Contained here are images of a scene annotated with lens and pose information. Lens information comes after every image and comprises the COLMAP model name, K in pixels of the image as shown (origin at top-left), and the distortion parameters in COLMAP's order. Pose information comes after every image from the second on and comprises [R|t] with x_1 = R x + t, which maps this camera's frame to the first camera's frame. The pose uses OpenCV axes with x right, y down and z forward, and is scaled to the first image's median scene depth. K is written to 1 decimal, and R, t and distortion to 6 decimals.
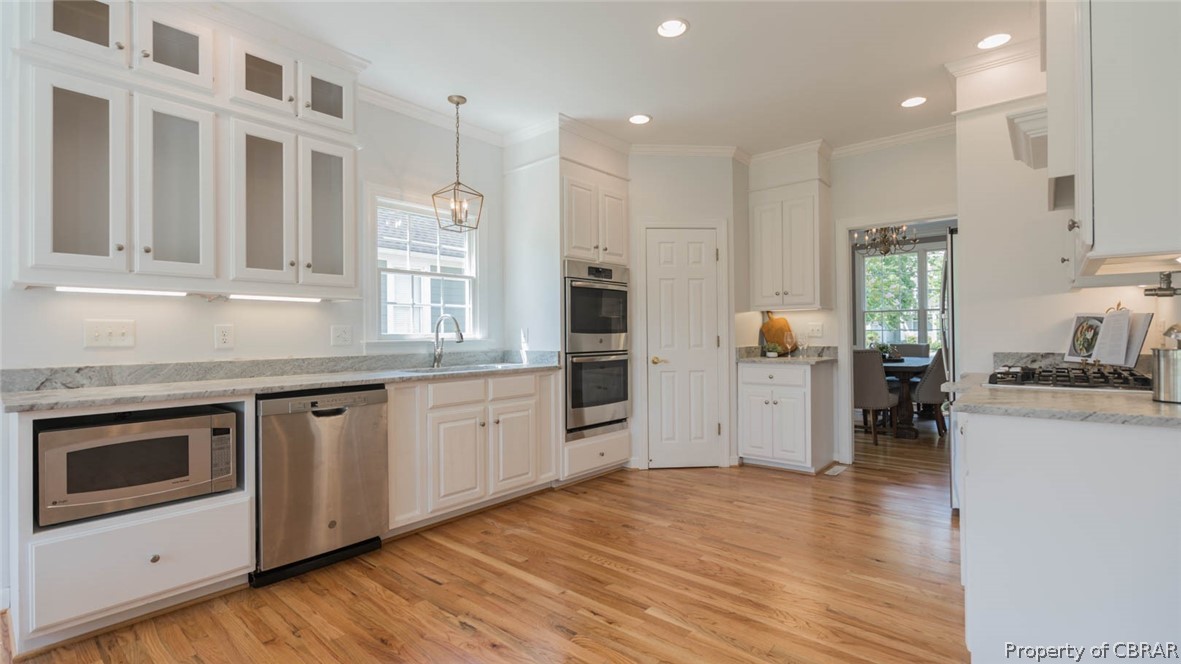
lens RADIAL K [[528.0, 0, 590.5], [0, 528.0, 332.0], [0, 0, 1]] dist [0.002060, 0.000346]
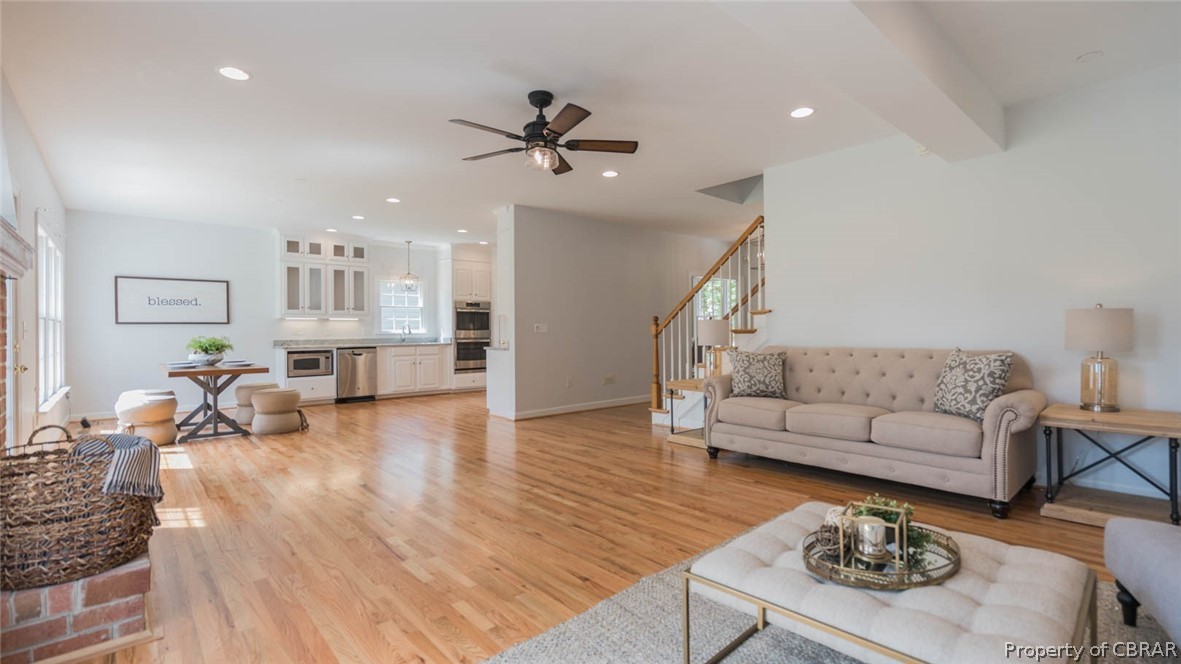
lens RADIAL K [[528.0, 0, 590.5], [0, 528.0, 332.0], [0, 0, 1]] dist [0.002060, 0.000346]
pose [[0.990654, 0.001692, -0.136390, 1.265555], [-0.000344, 0.999951, 0.009903, -0.019791], [0.136400, -0.009763, 0.990606, -1.874784]]
